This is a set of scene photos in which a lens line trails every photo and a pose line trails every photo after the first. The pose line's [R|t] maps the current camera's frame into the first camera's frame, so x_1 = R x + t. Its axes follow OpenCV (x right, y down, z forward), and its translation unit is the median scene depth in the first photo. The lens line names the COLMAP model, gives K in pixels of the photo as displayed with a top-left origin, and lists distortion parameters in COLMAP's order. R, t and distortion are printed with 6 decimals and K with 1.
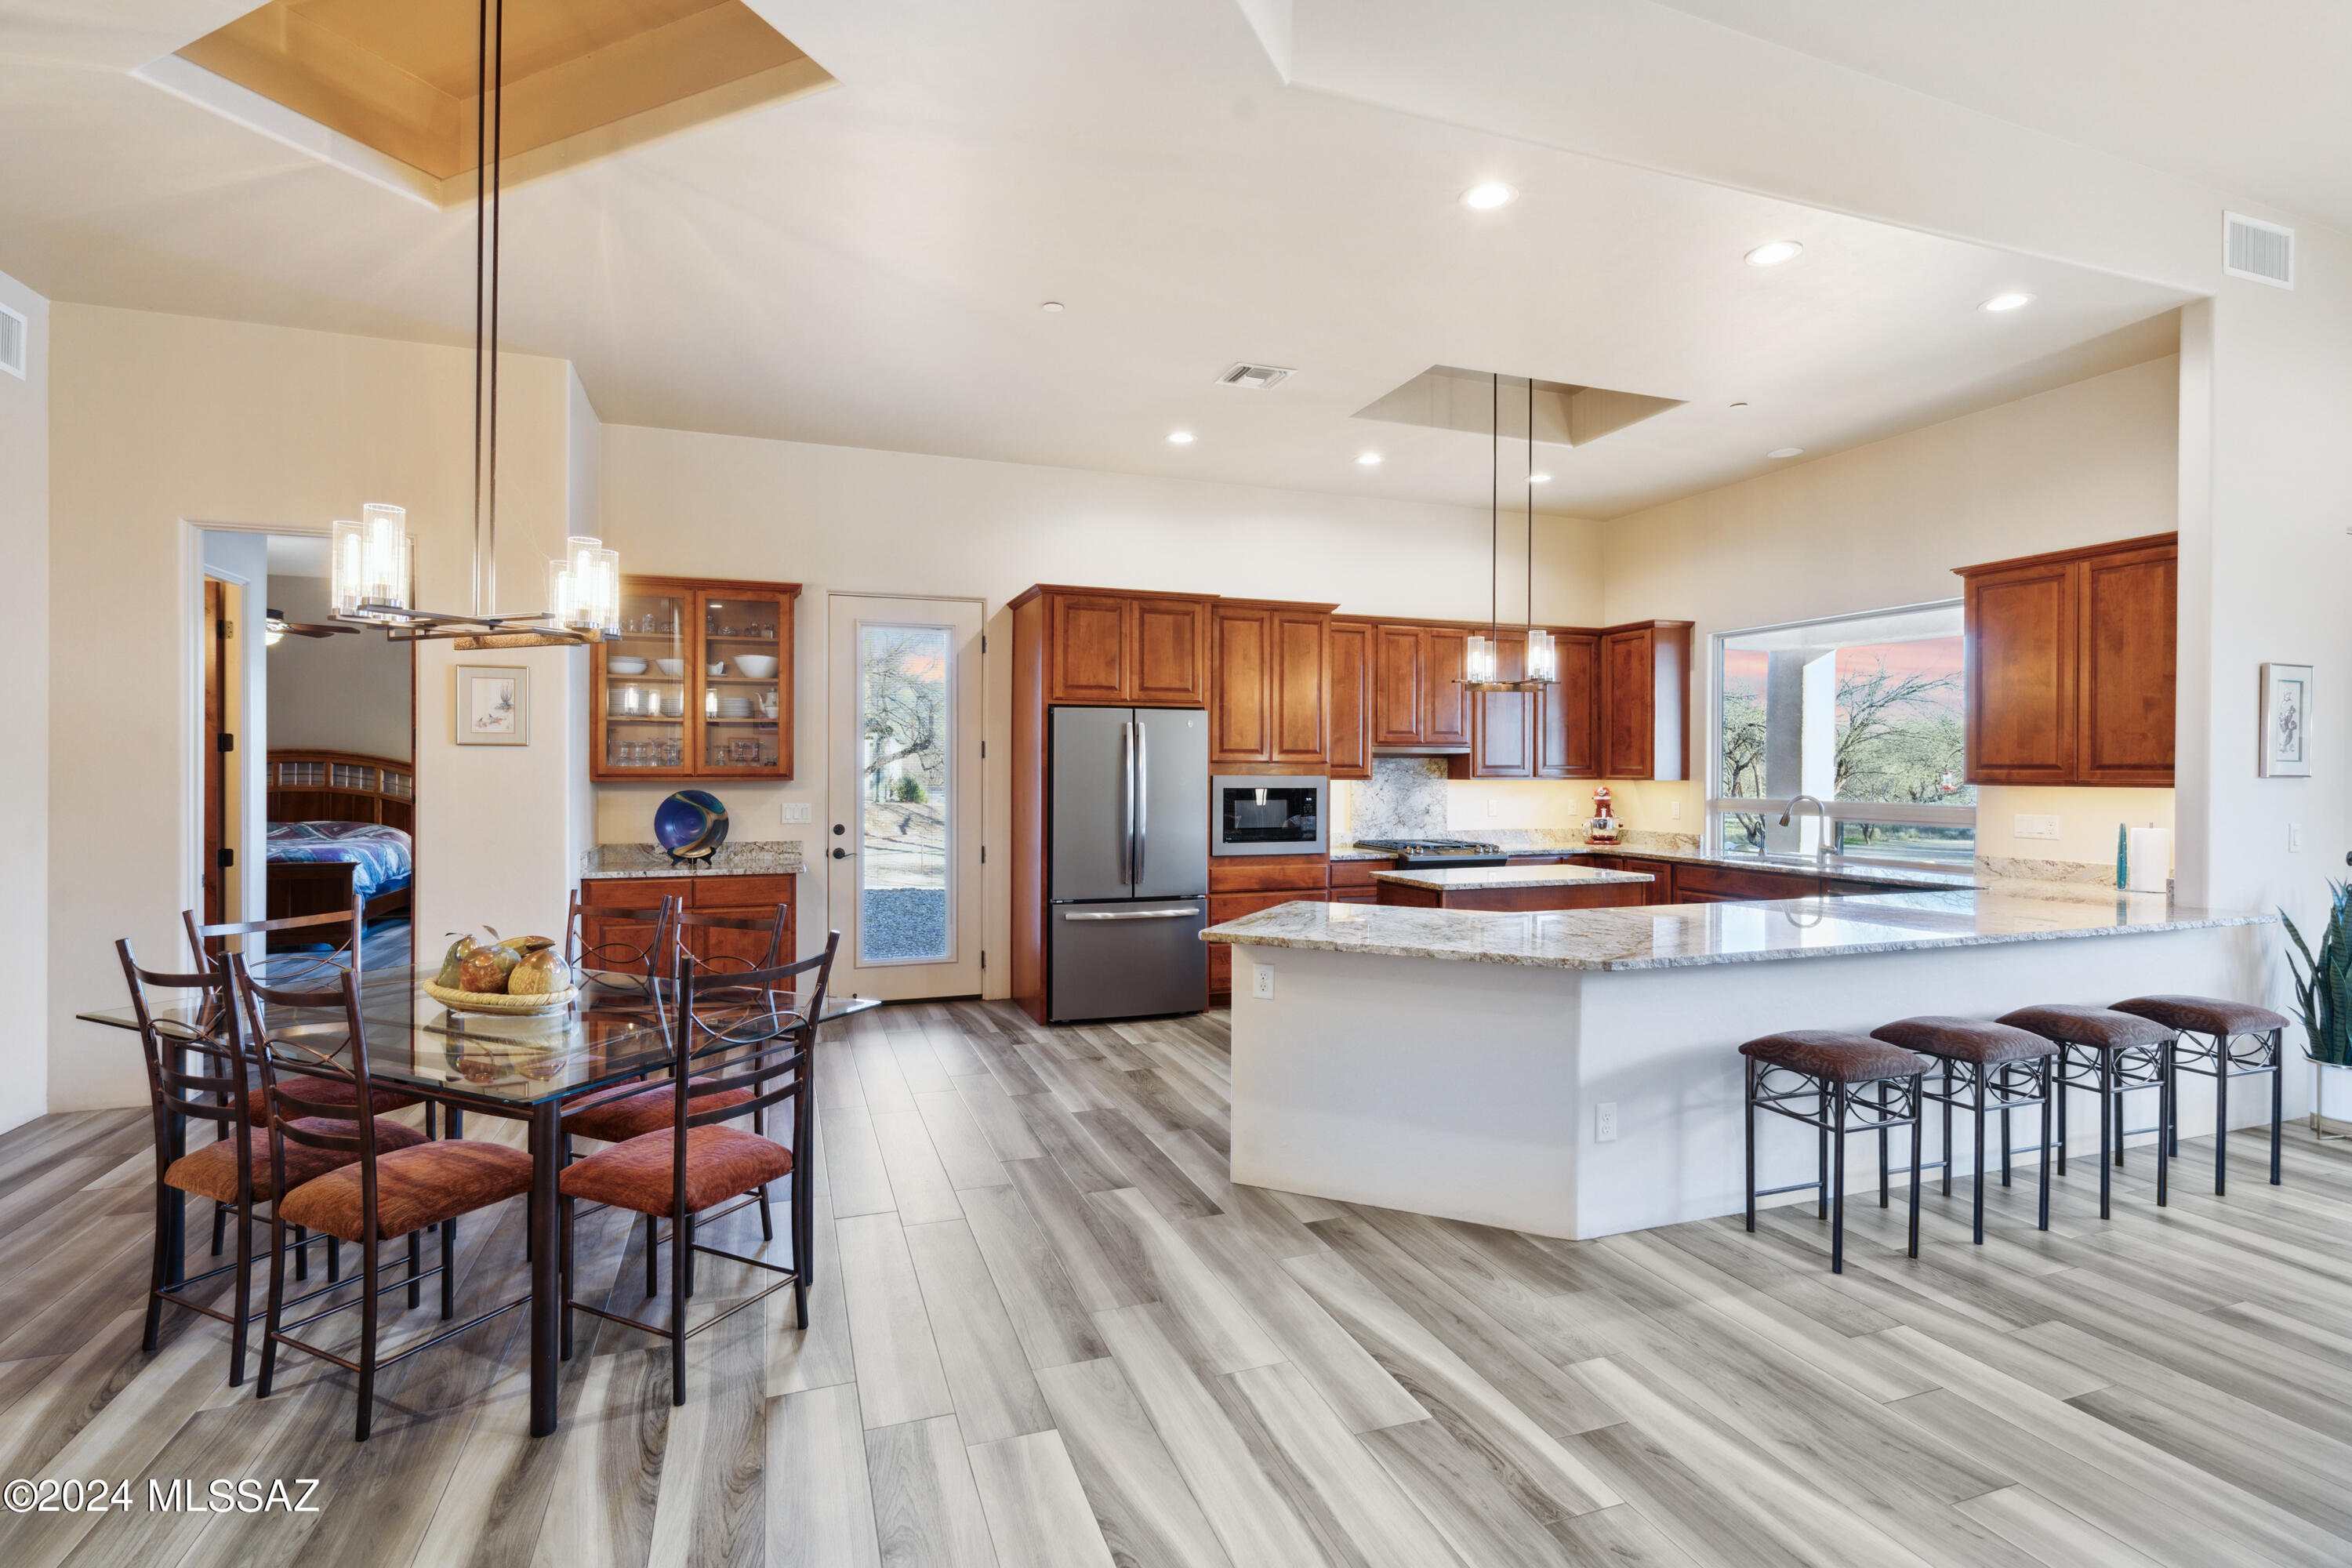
lens RADIAL K [[1120.7, 0, 1172.1], [0, 1120.7, 774.1], [0, 0, 1]] dist [0.001381, 0.000181]
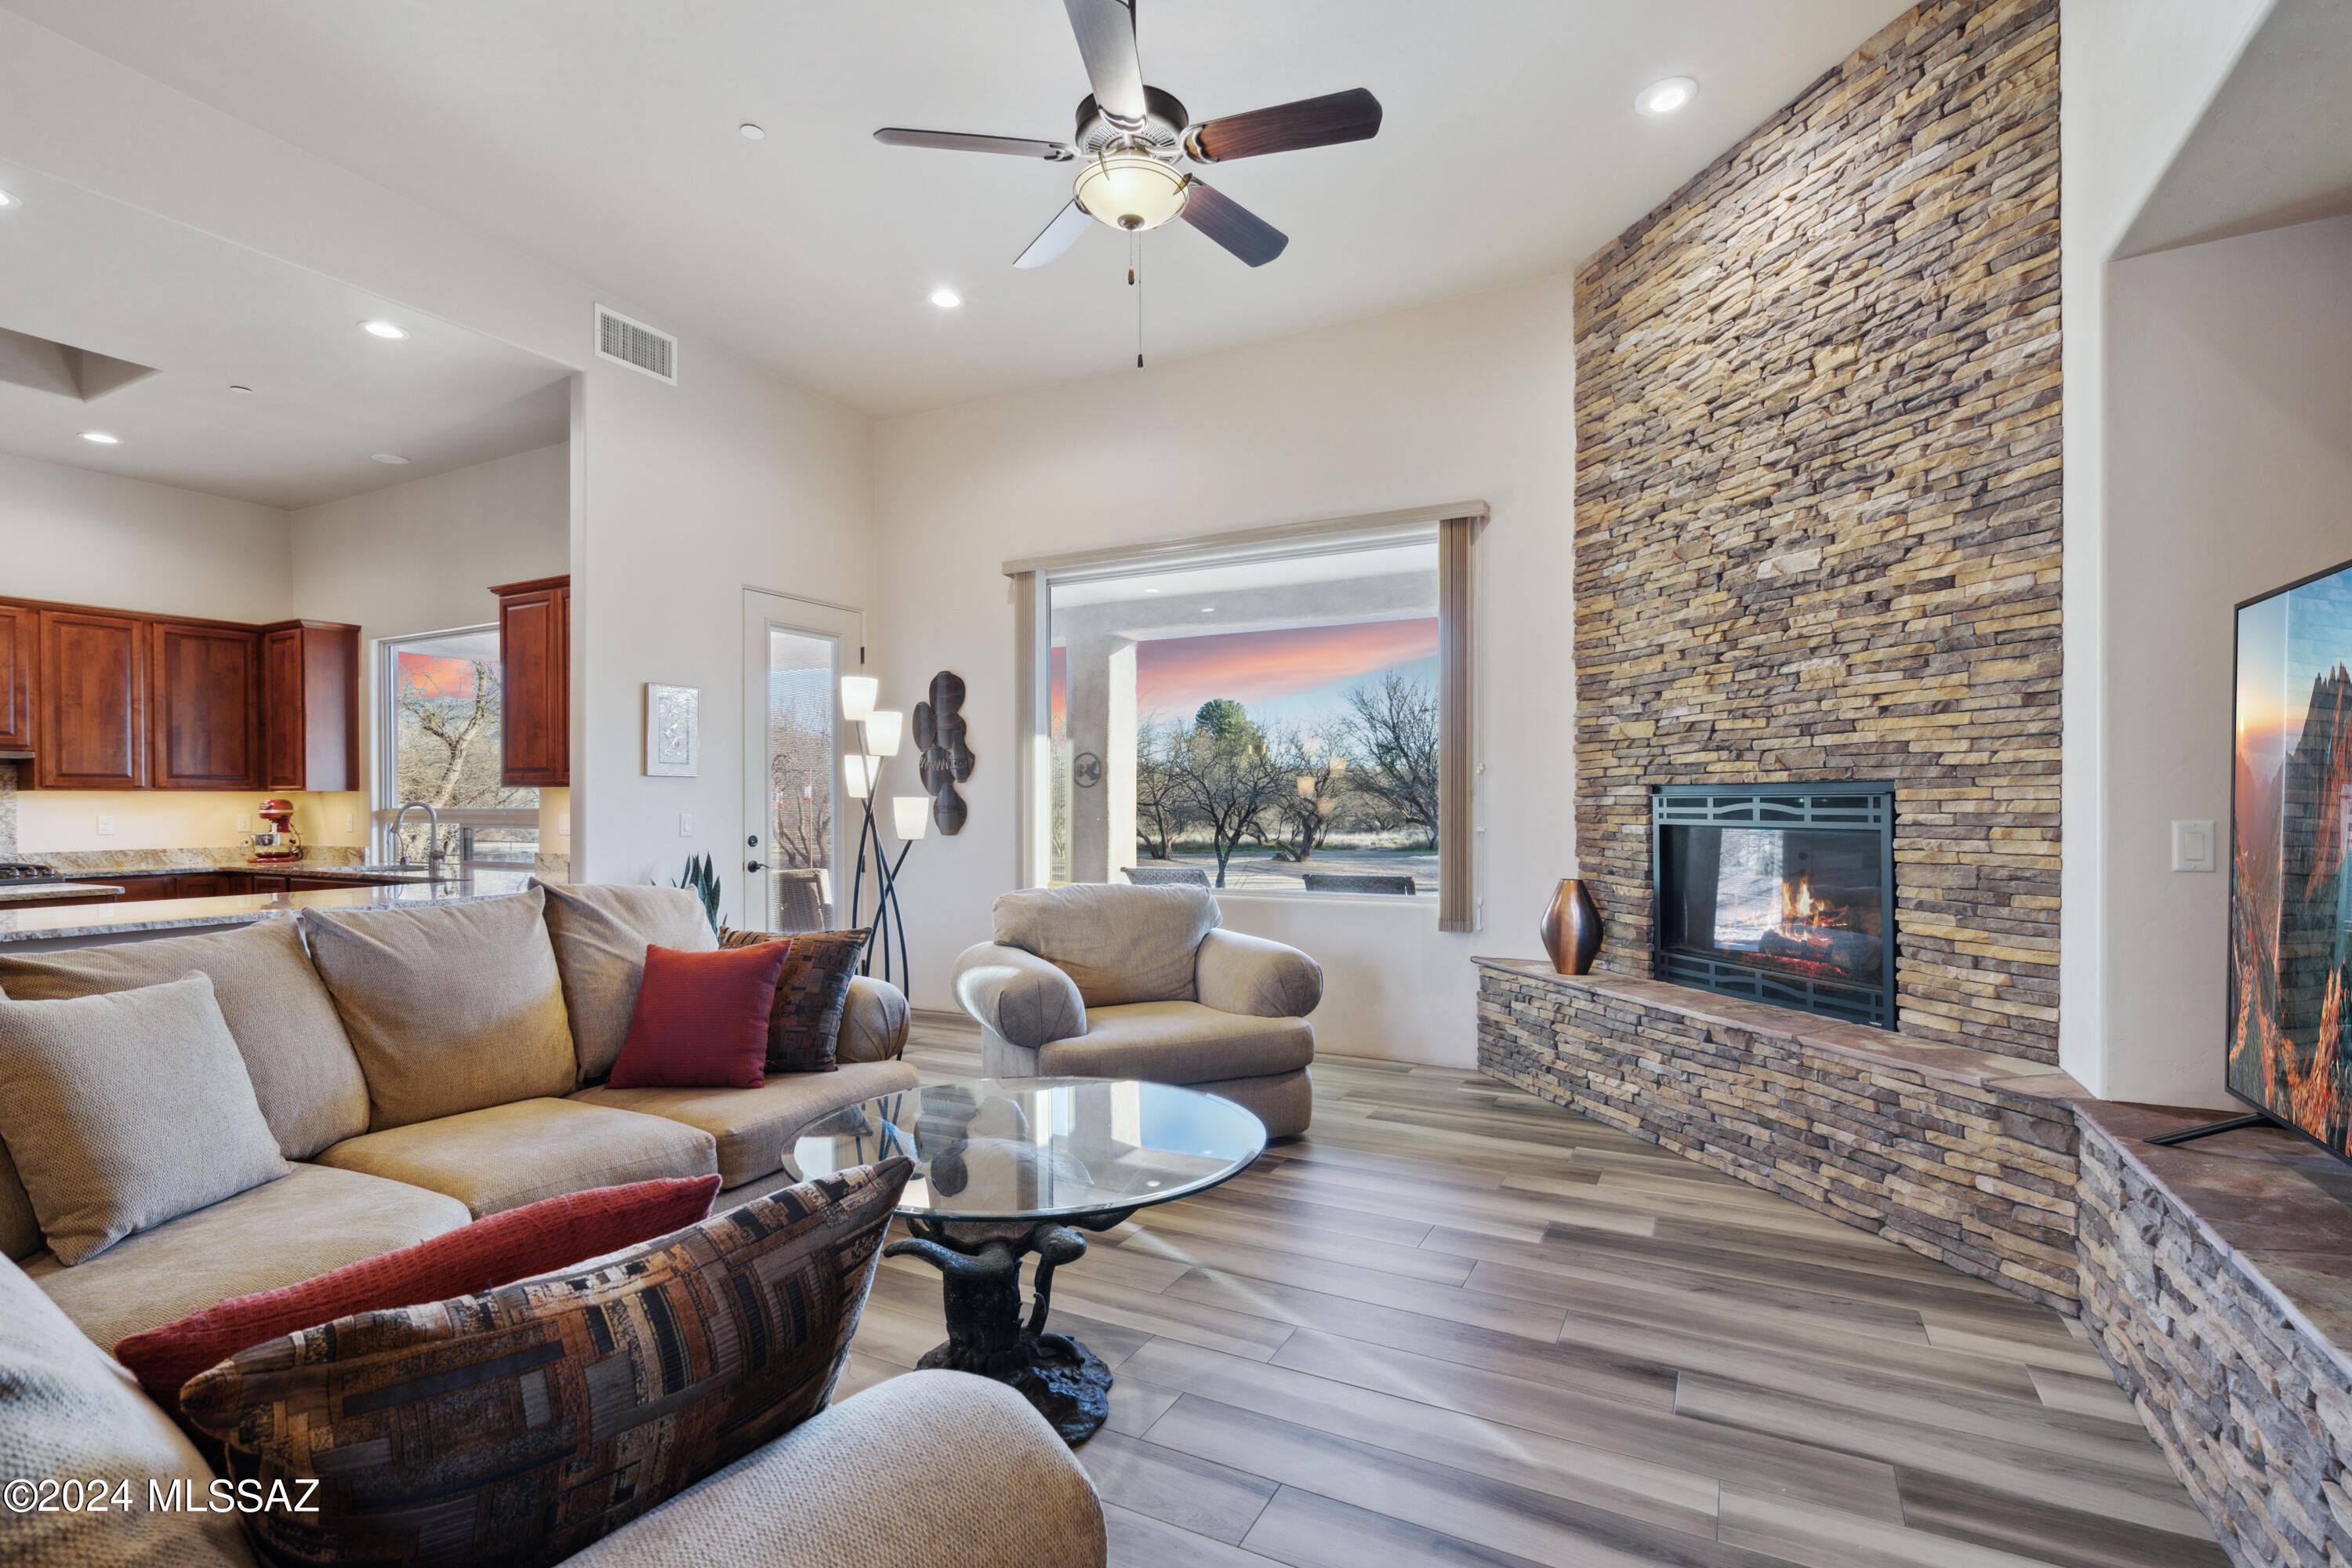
lens RADIAL K [[1106.1, 0, 1163.3], [0, 1106.1, 804.7], [0, 0, 1]] dist [-0.002171, 0.000029]
pose [[0.747251, -0.008349, 0.664489, 0.418715], [0.009730, 0.999951, 0.001622, 0.027354], [-0.664470, 0.005253, 0.747296, -0.199820]]
